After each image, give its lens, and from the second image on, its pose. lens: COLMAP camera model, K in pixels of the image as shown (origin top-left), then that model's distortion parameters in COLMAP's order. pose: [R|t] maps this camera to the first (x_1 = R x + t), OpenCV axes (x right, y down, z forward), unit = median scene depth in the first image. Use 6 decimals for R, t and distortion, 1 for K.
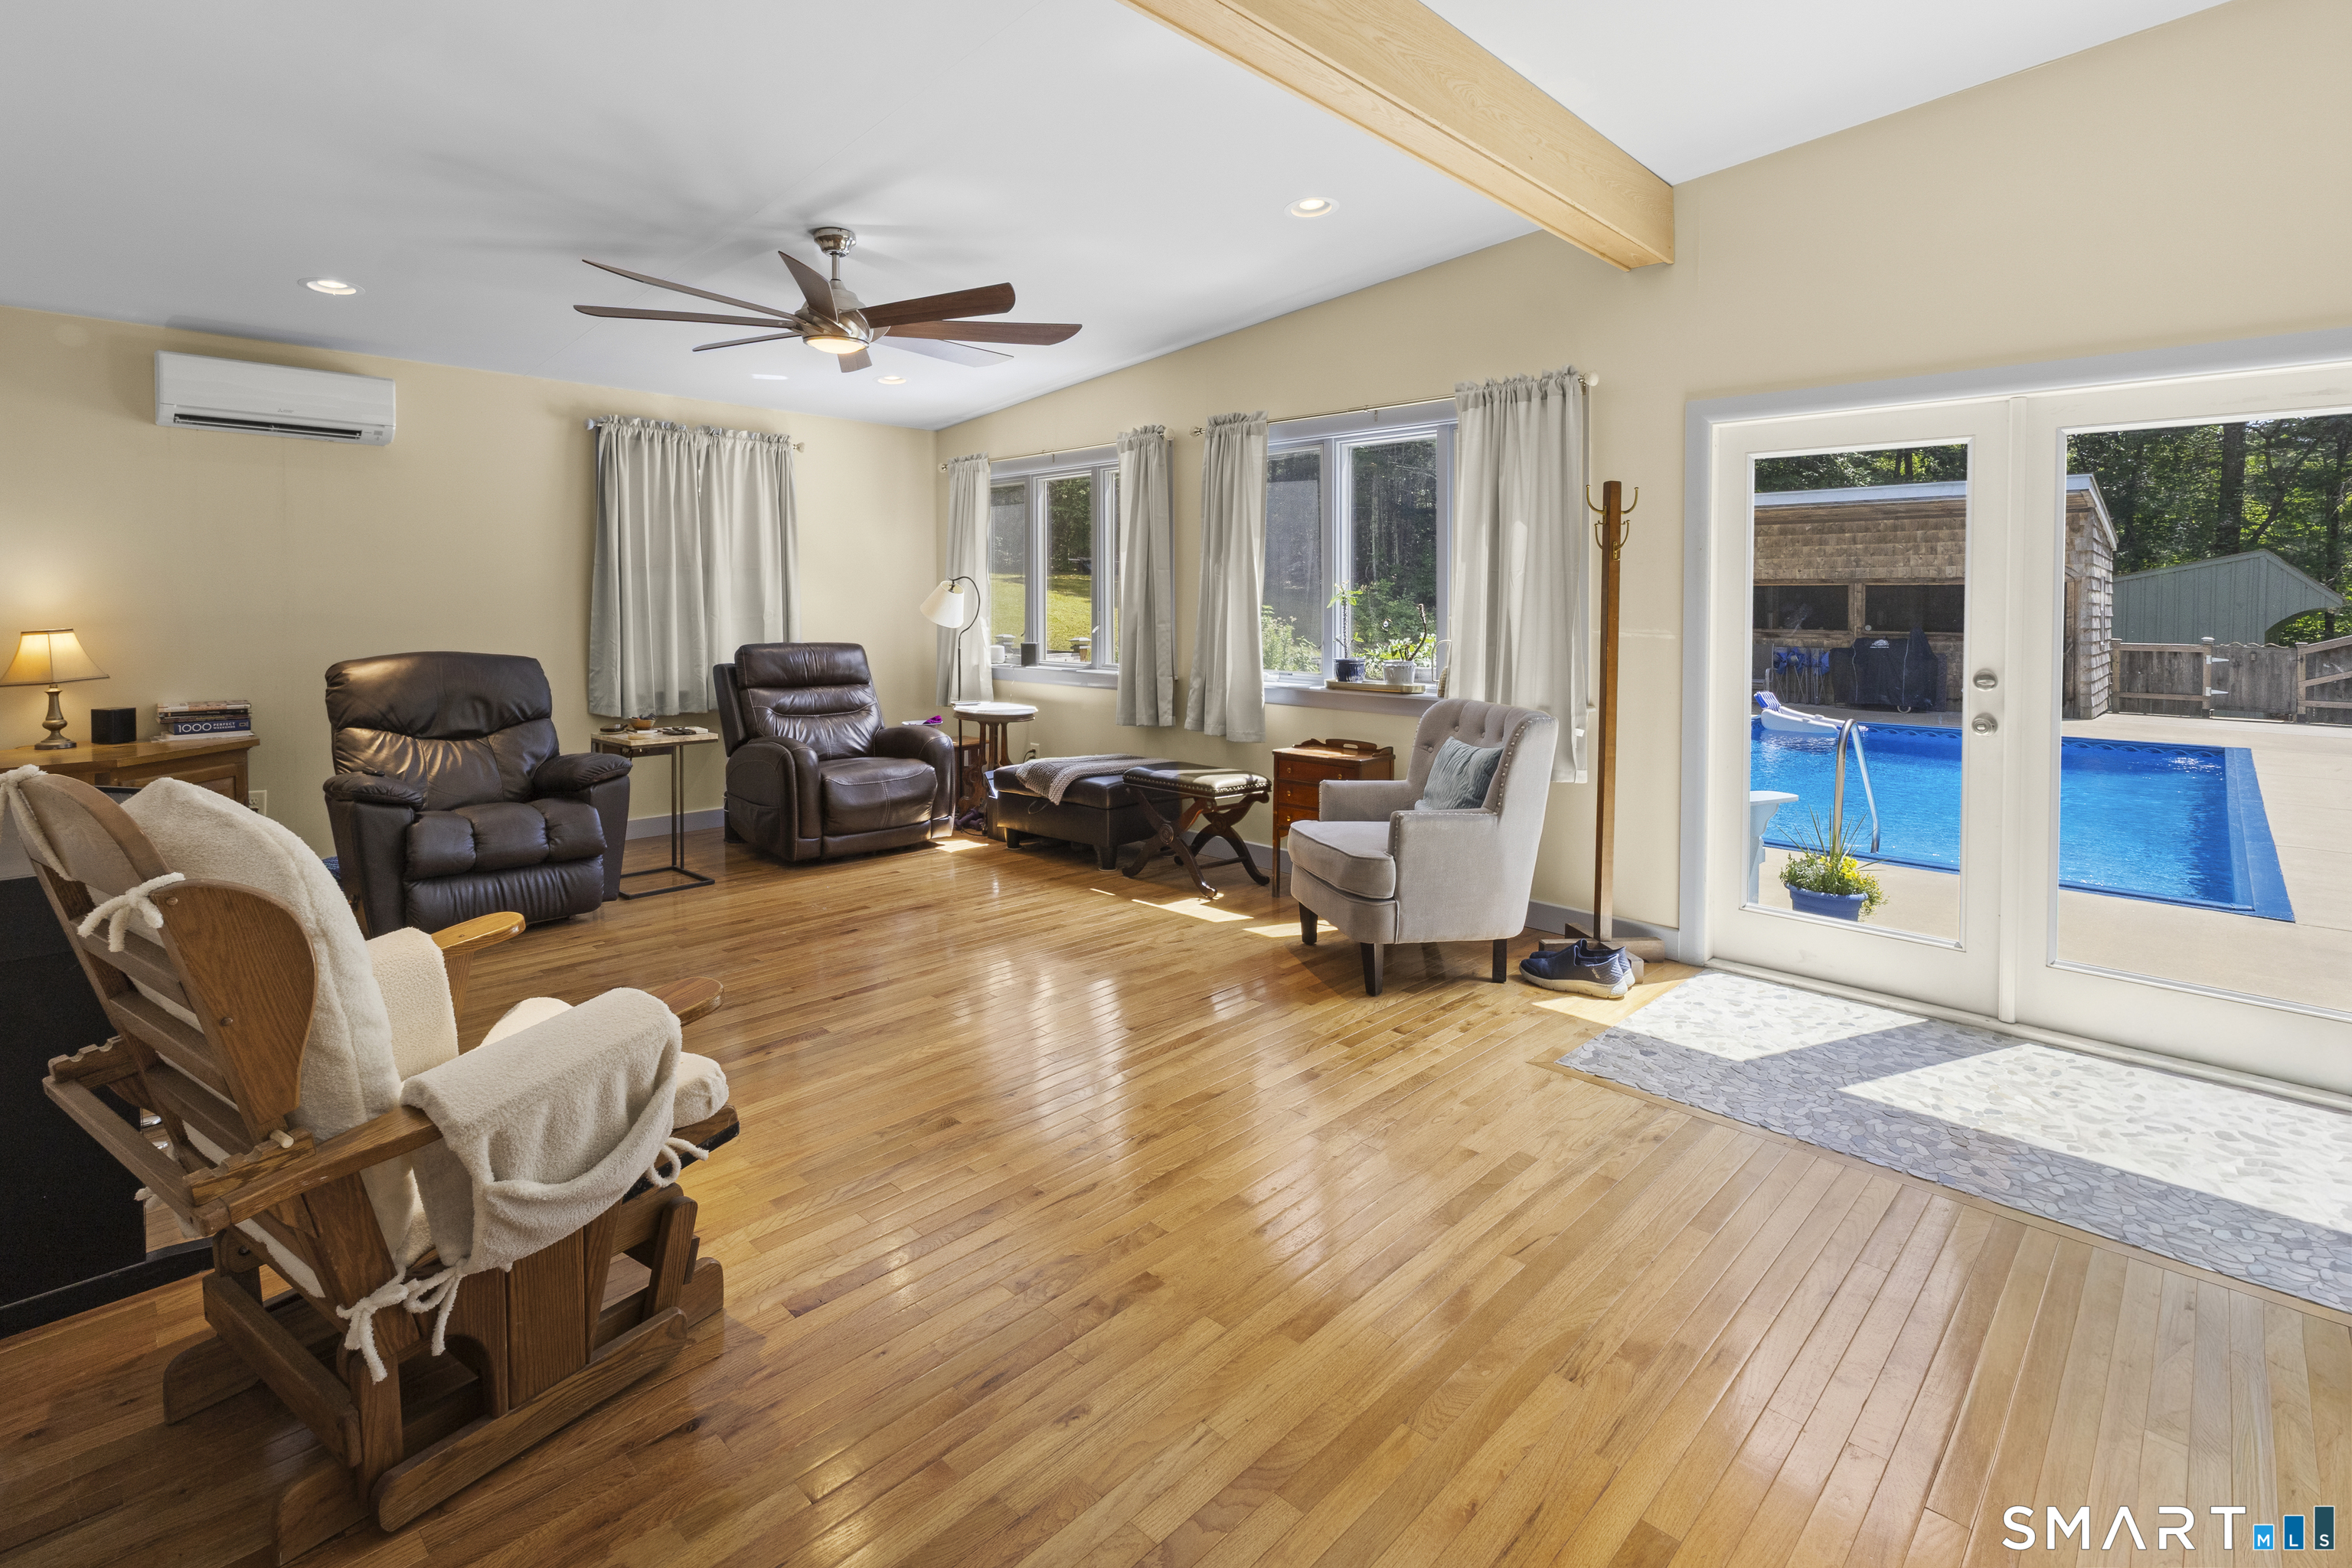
lens RADIAL K [[1084.3, 0, 1172.6], [0, 1084.3, 605.5], [0, 0, 1]] dist [-0.002655, -0.000361]
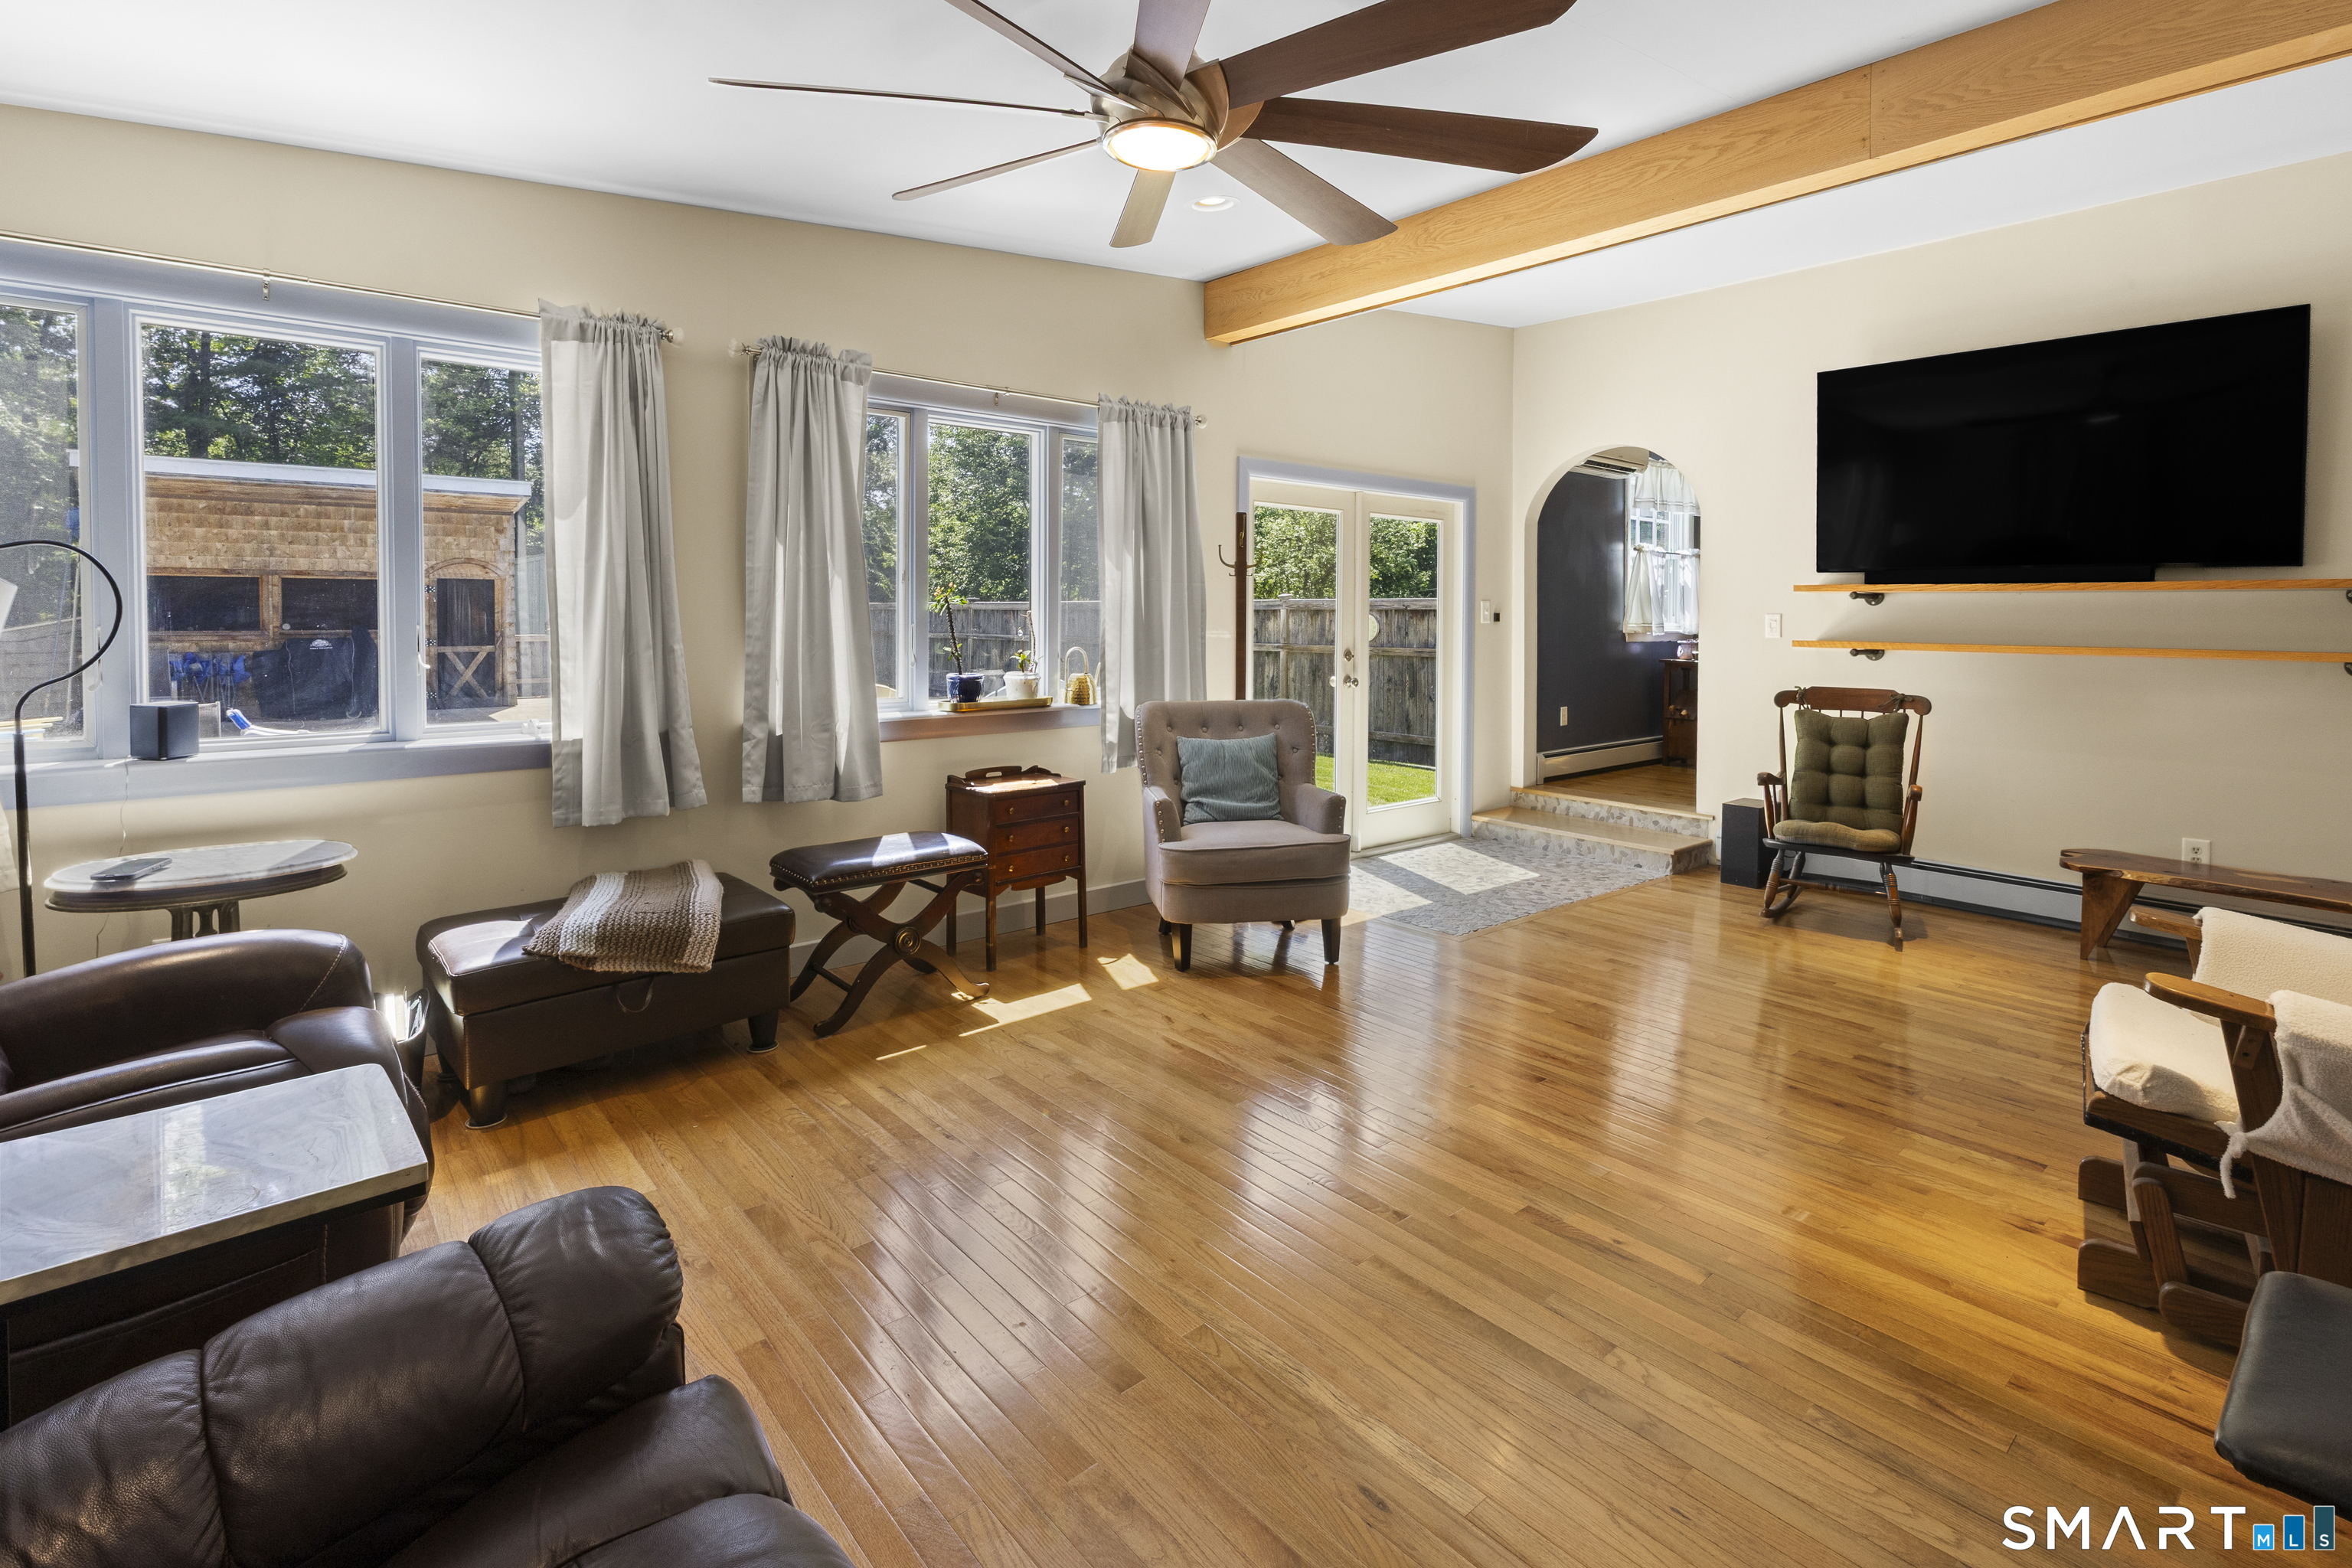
lens RADIAL K [[1112.5, 0, 1176.0], [0, 1112.5, 640.8], [0, 0, 1]] dist [0.001575, 0.000423]
pose [[0.091804, -0.036005, 0.995126, -0.452820], [-0.003120, 0.999331, 0.036445, -0.007566], [-0.995772, -0.006451, 0.091630, 0.492986]]
